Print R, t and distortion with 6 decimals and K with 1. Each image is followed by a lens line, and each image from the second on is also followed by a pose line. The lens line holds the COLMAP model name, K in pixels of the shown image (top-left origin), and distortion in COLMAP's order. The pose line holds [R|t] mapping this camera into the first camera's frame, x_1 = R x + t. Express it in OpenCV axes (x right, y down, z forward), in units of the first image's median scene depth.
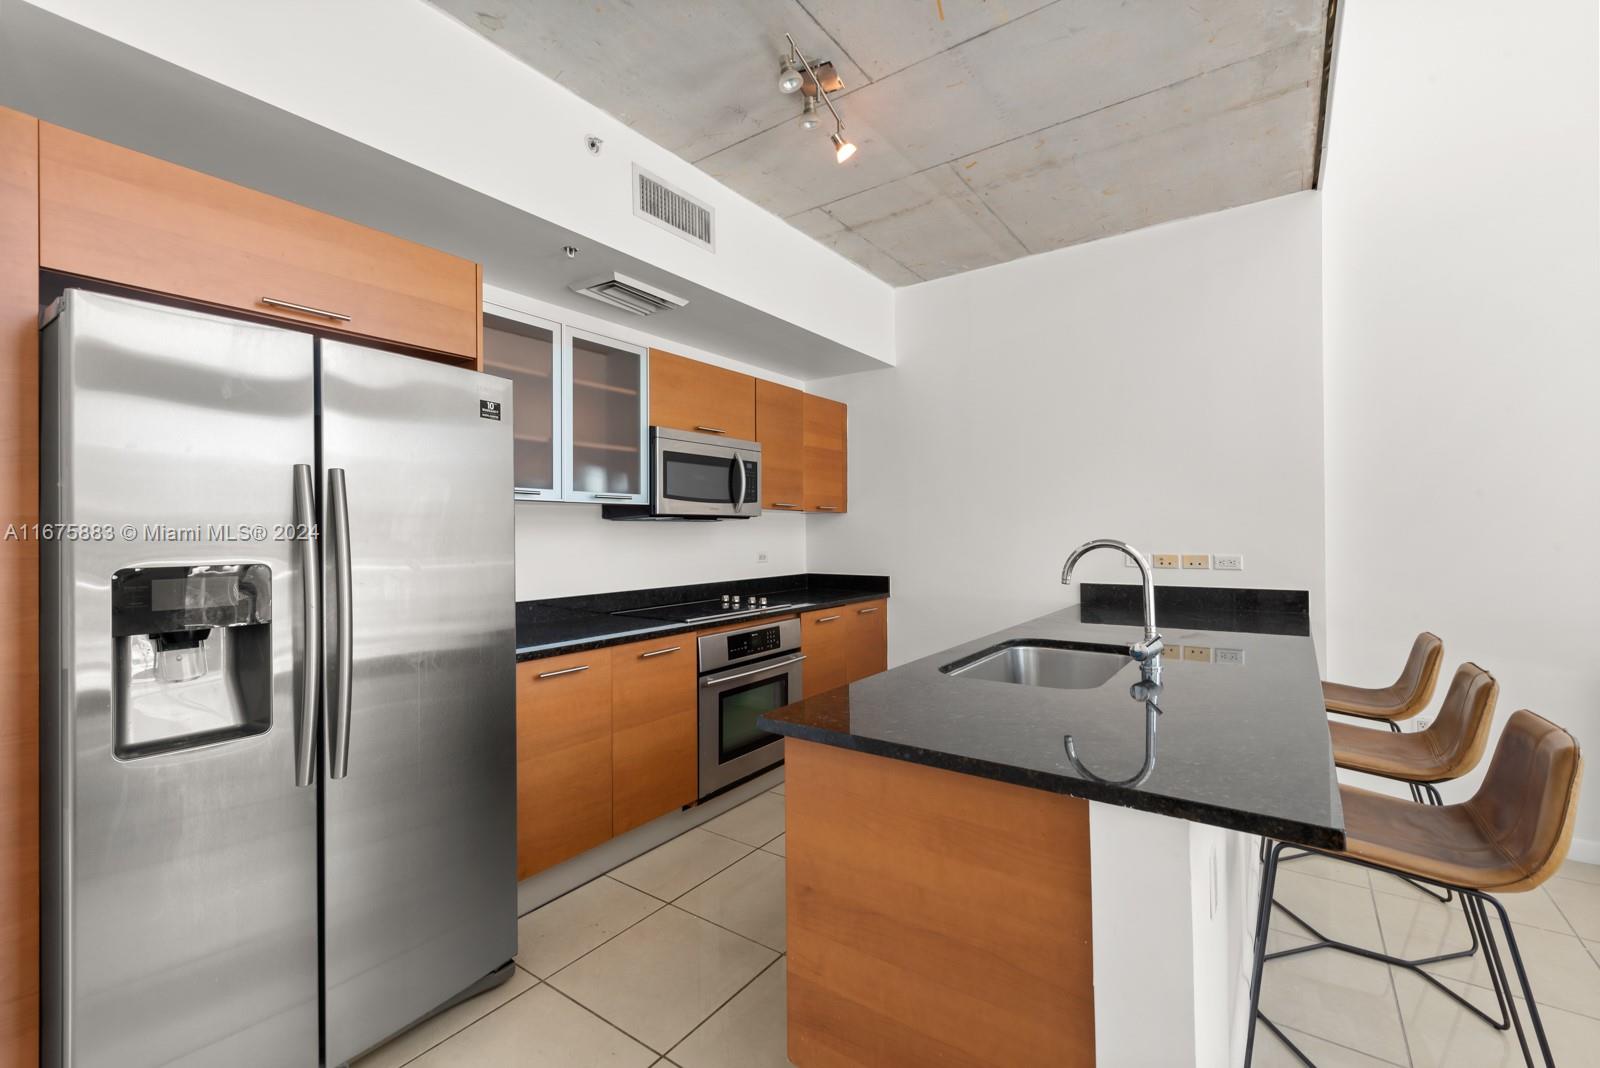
lens RADIAL K [[679.8, 0, 800.0], [0, 679.8, 534.0], [0, 0, 1]] dist [0.000190, -0.000003]
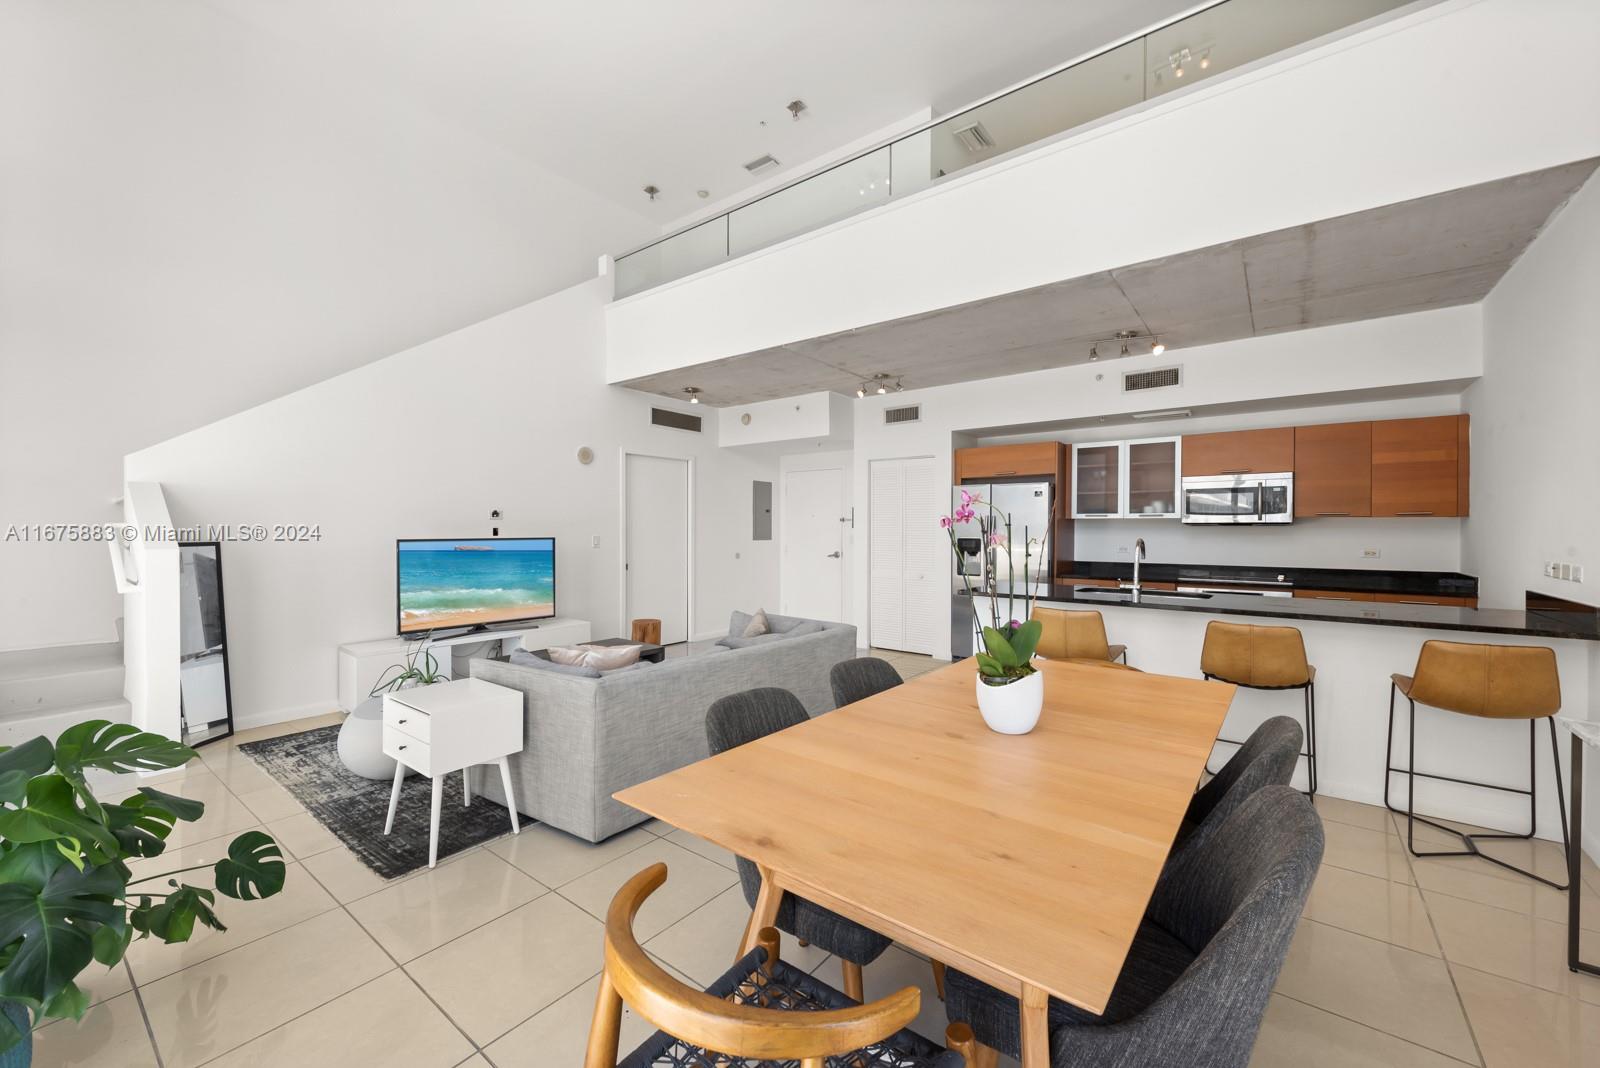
lens RADIAL K [[635.7, 0, 804.6], [0, 635.7, 553.5], [0, 0, 1]] dist [0.020224, -0.007057]
pose [[-0.027079, 0.050200, -0.998372, 1.606119], [-0.002376, 0.998732, 0.050283, -0.031381], [0.999630, 0.003734, -0.026925, -0.013818]]
